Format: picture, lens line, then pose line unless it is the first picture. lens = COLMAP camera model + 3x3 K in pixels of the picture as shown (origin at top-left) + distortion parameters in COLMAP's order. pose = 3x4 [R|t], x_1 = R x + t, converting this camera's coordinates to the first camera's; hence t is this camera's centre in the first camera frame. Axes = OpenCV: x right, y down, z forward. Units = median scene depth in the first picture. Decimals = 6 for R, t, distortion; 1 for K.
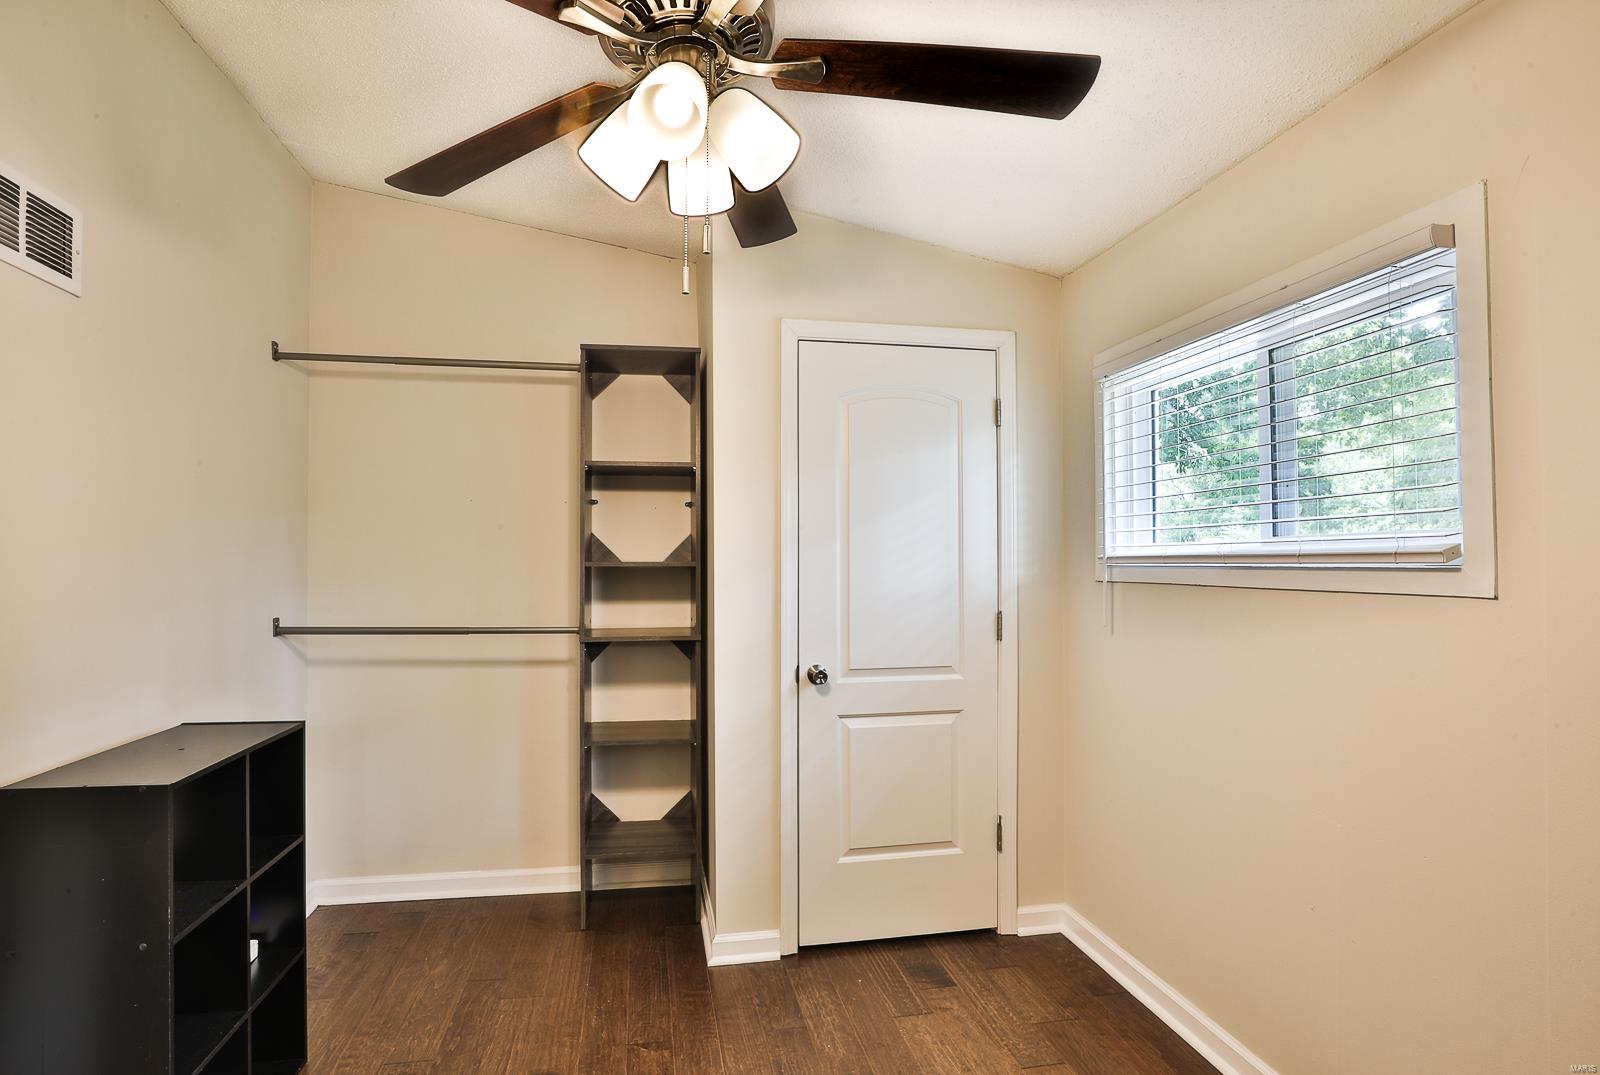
lens RADIAL K [[785.1, 0, 789.6], [0, 785.1, 553.8], [0, 0, 1]] dist [-0.030987, 0.004500]
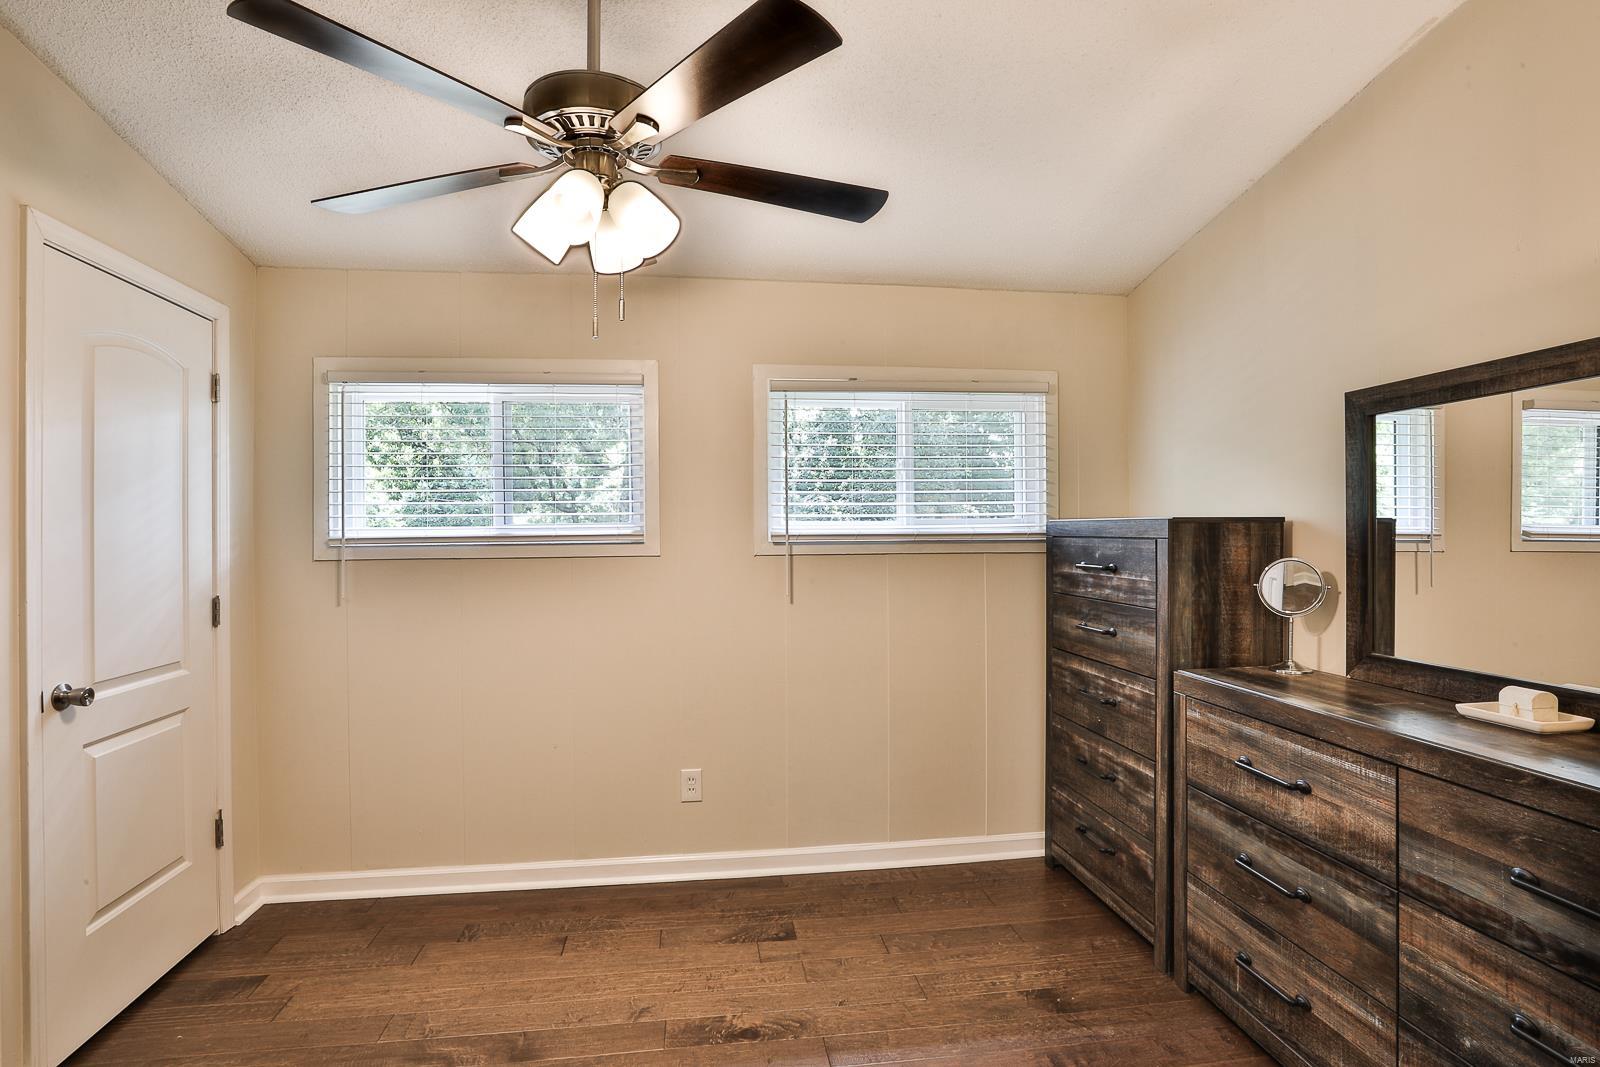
lens RADIAL K [[785.1, 0, 789.7], [0, 785.1, 531.0], [0, 0, 1]] dist [-0.030987, 0.004500]
pose [[0.046212, 0.004689, 0.998921, -0.645719], [0.000448, 0.999989, -0.004715, -0.001042], [-0.998932, 0.000666, 0.046209, 0.262668]]
